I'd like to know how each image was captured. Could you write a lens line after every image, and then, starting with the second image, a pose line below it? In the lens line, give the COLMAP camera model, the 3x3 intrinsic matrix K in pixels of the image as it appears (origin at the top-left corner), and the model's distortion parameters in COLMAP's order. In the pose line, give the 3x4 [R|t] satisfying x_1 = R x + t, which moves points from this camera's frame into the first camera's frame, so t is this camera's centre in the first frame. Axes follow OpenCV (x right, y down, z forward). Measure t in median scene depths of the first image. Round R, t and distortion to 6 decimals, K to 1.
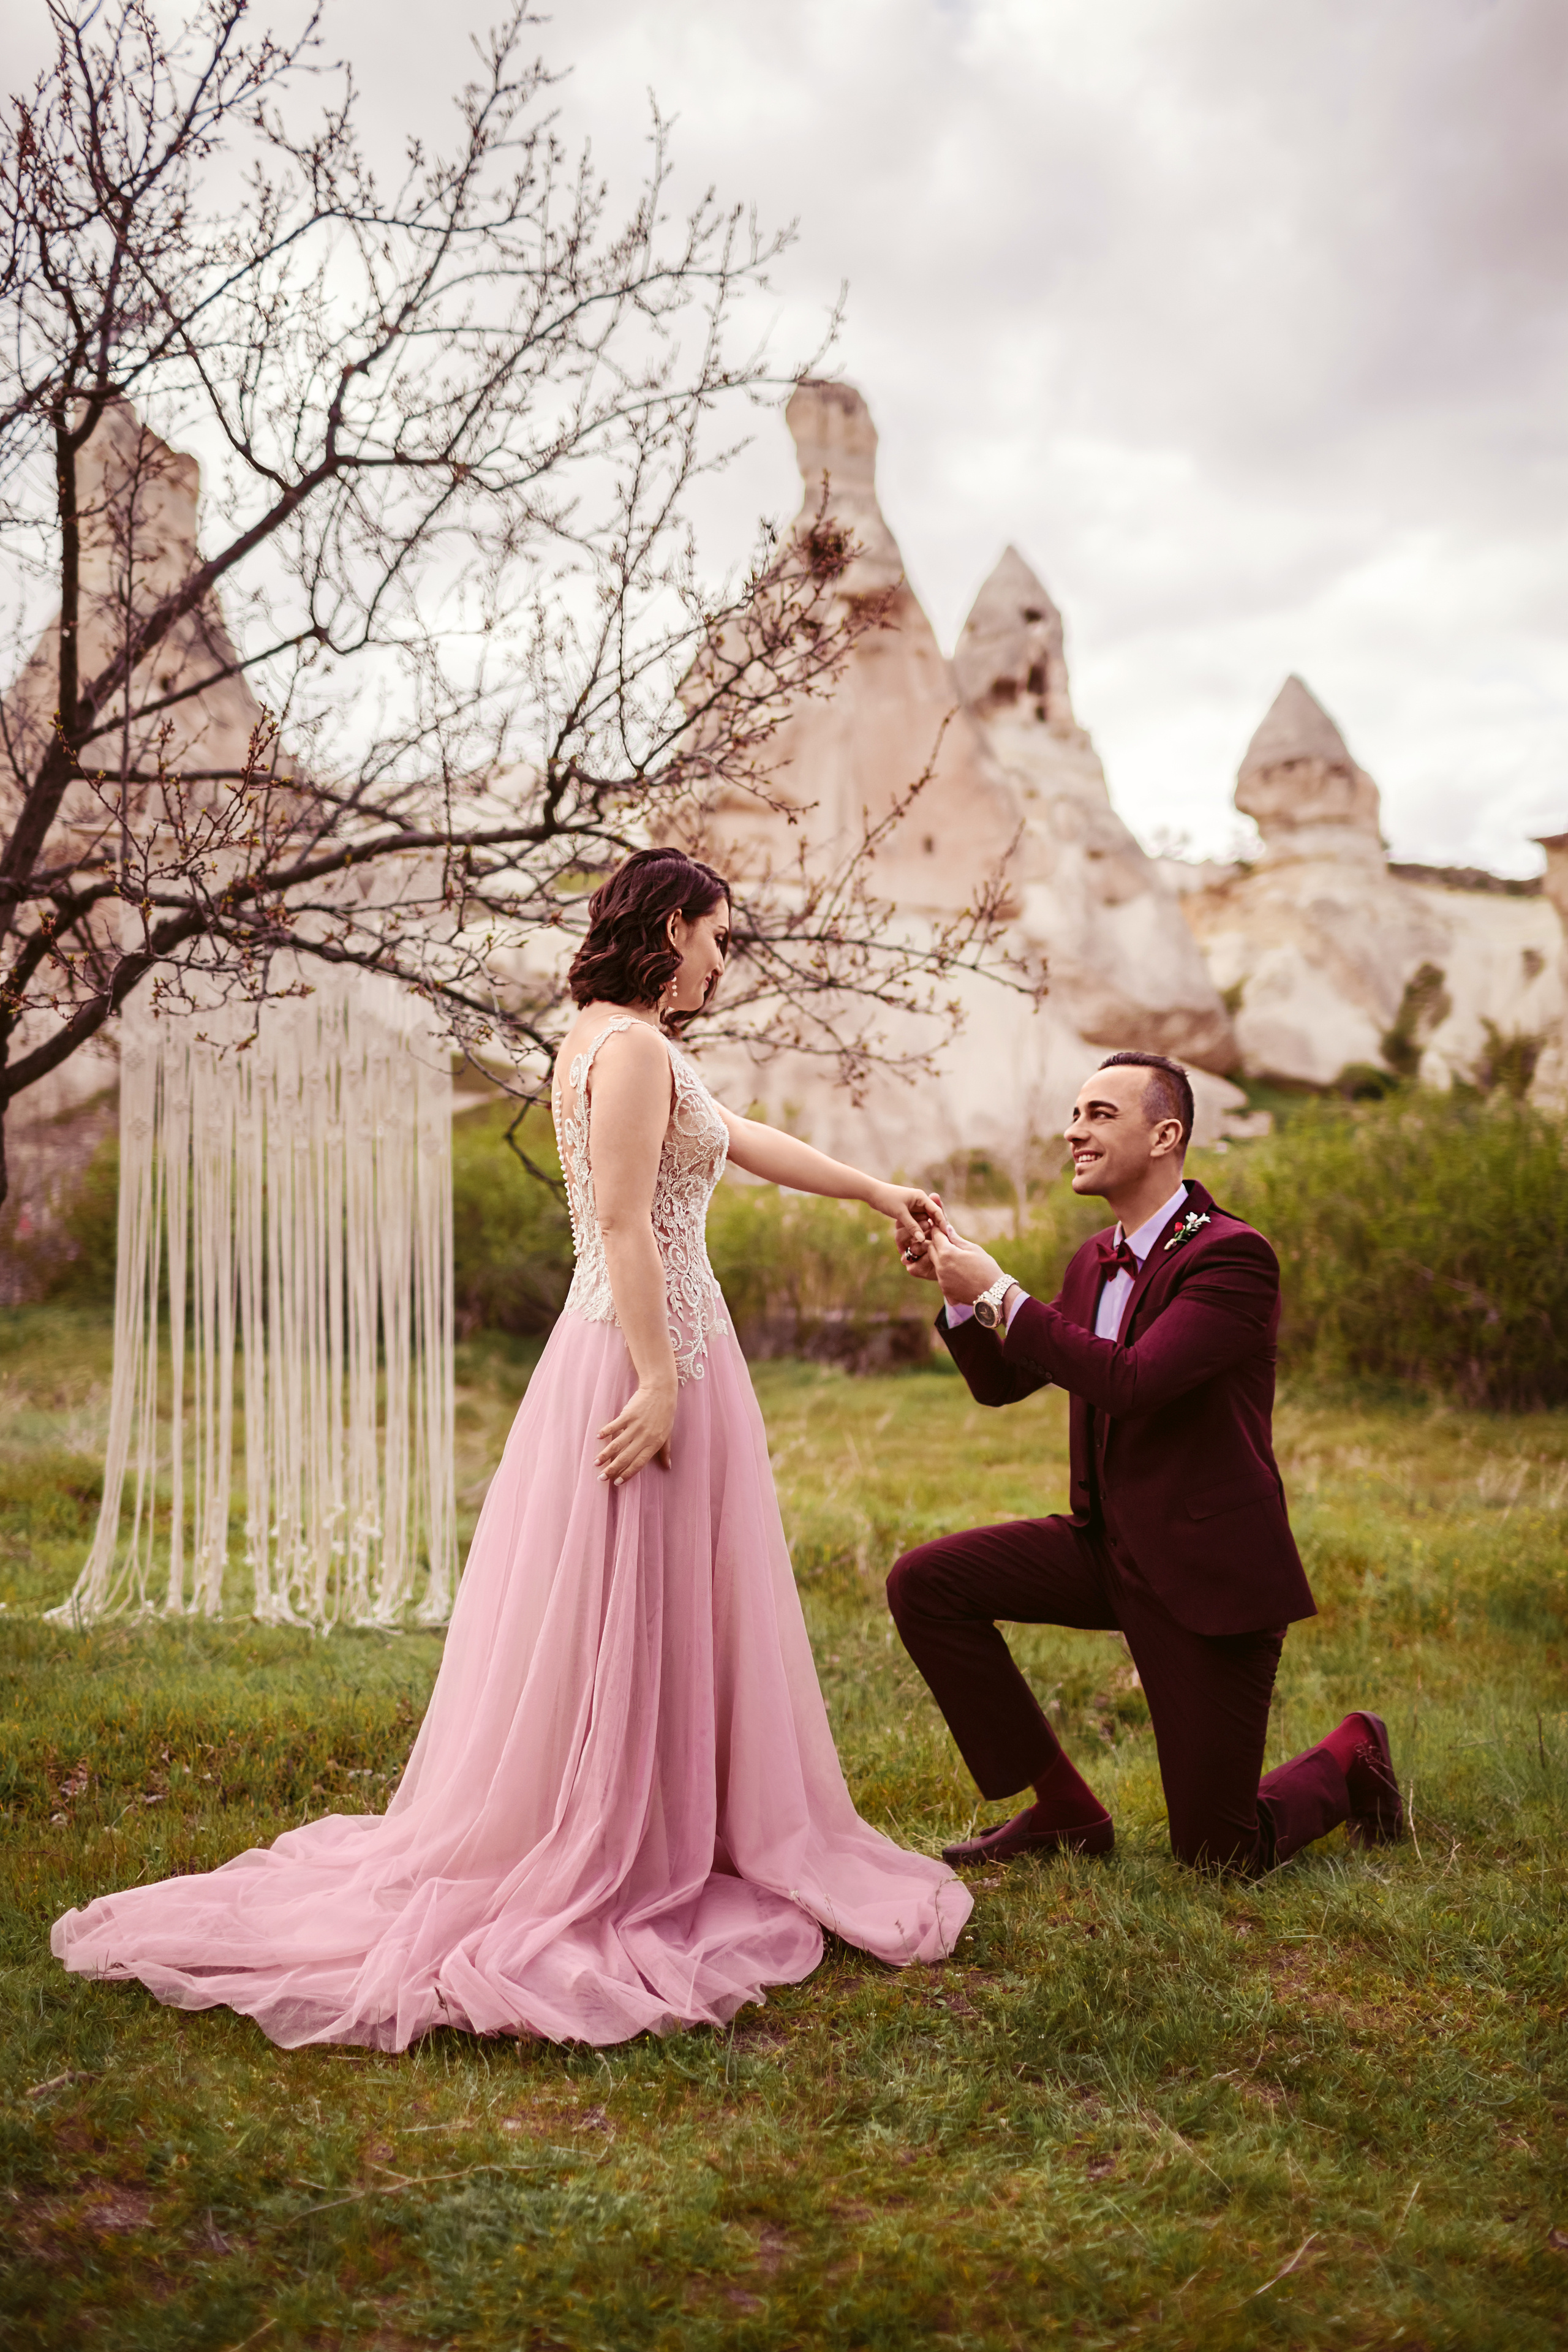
lens RADIAL K [[2215.3, 0, 784.0], [0, 2215.3, 1176.0], [0, 0, 1]] dist [-0.097629, 0.126669]
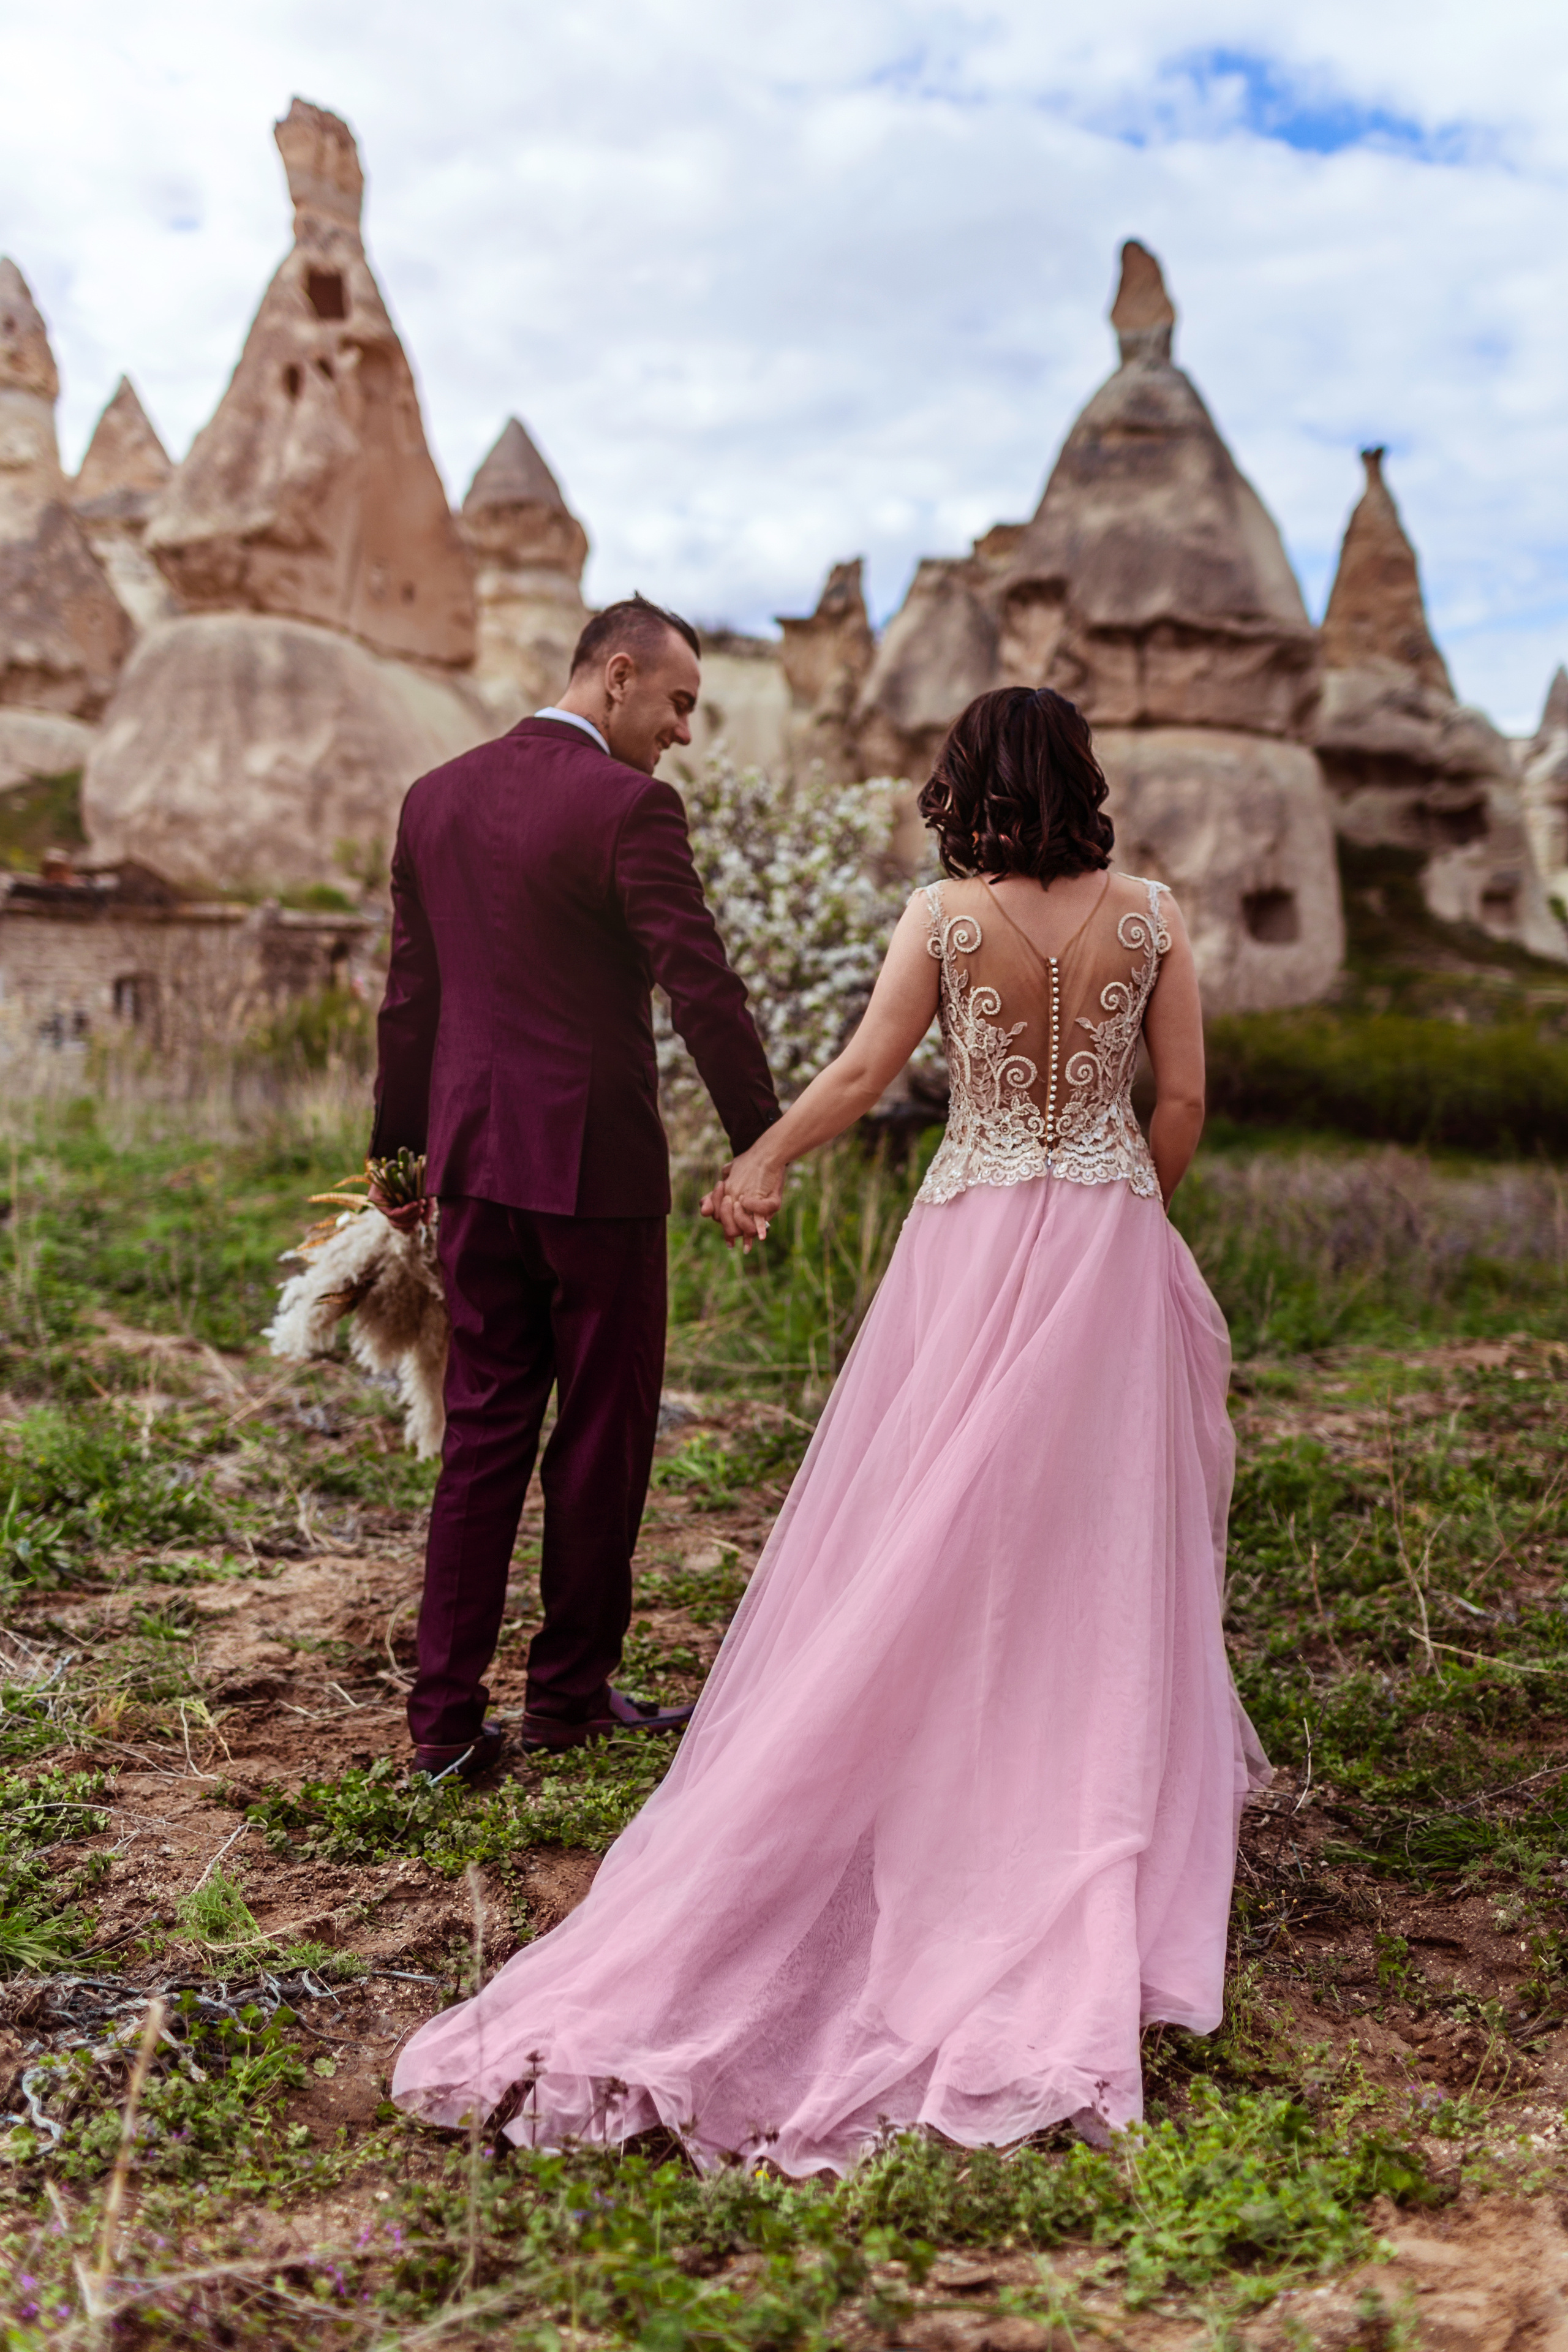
lens RADIAL K [[2201.4, 0, 790.1], [0, 2201.4, 1155.6], [0, 0, 1]] dist [0.007823, -0.015985]
pose [[0.875474, 0.000454, 0.483266, -0.180519], [-0.066132, 0.990705, 0.118871, -0.011298], [-0.478720, -0.136028, 0.867366, -0.036395]]
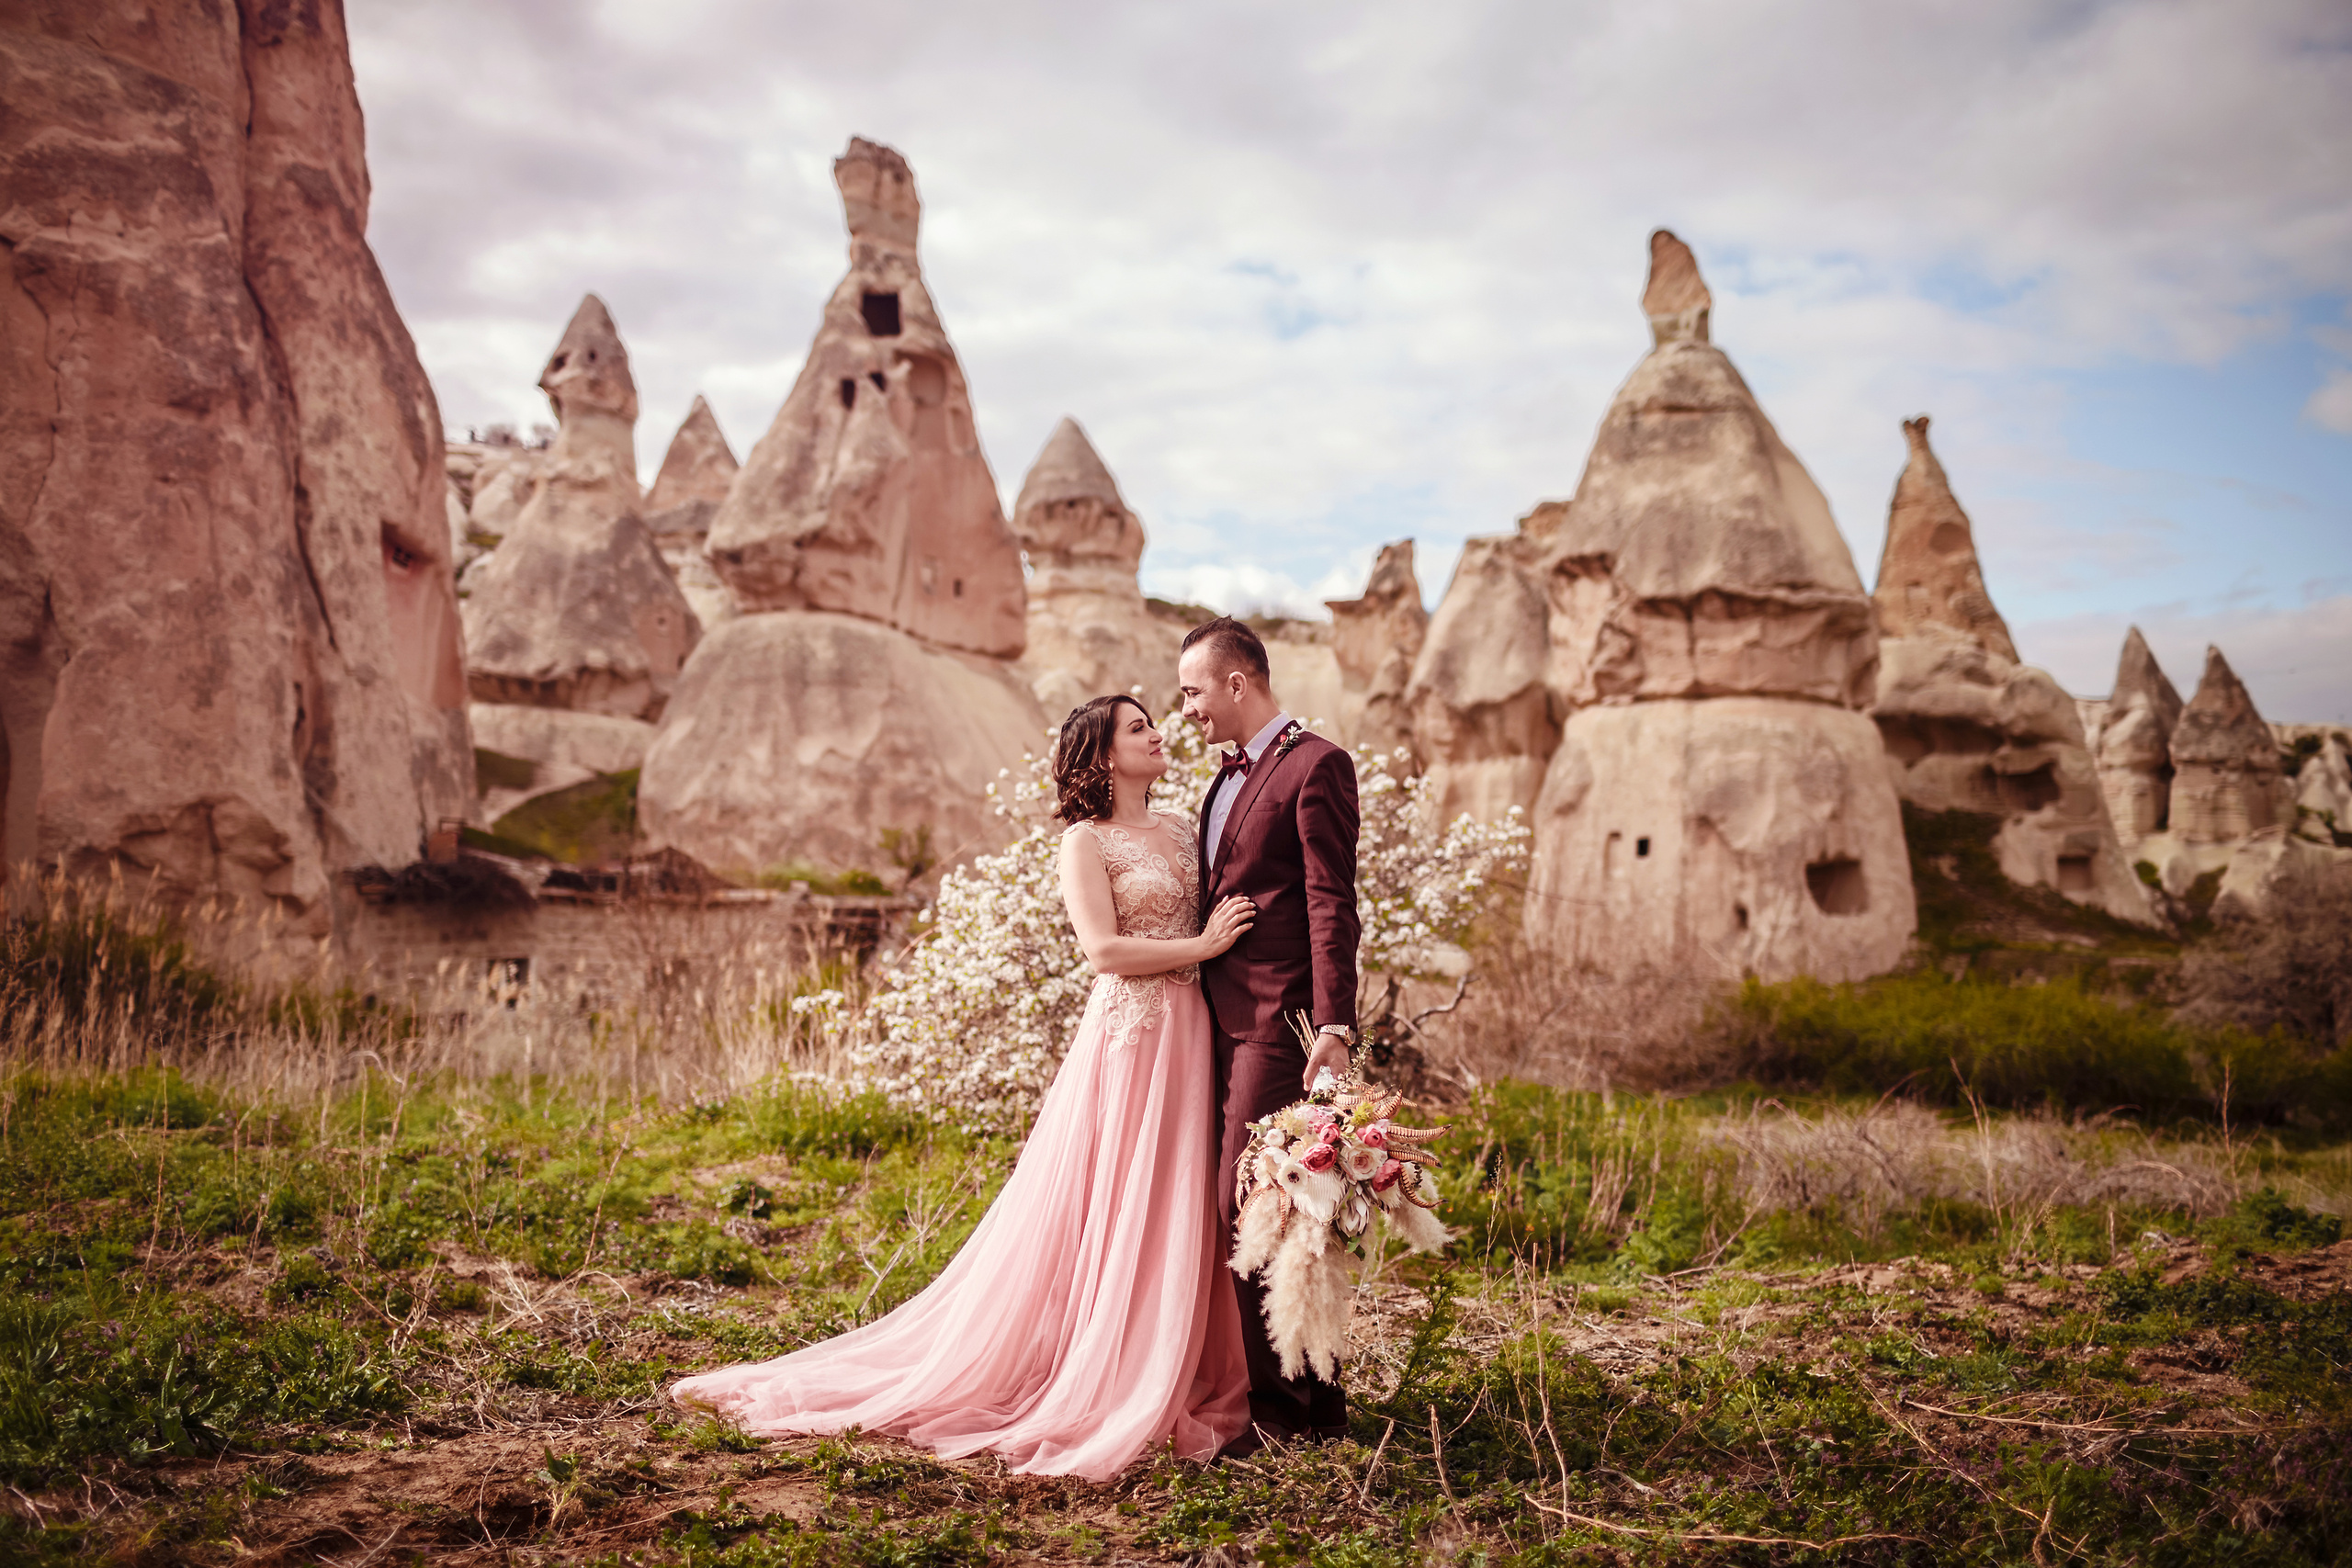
lens RADIAL K [[2256.5, 0, 1178.1], [0, 2256.5, 795.3], [0, 0, 1]] dist [-0.102255, 0.141691]
pose [[0.912428, 0.054181, 0.405634, -0.175306], [-0.044911, 0.998467, -0.032345, -0.009847], [-0.406765, 0.011295, 0.913463, -0.039475]]
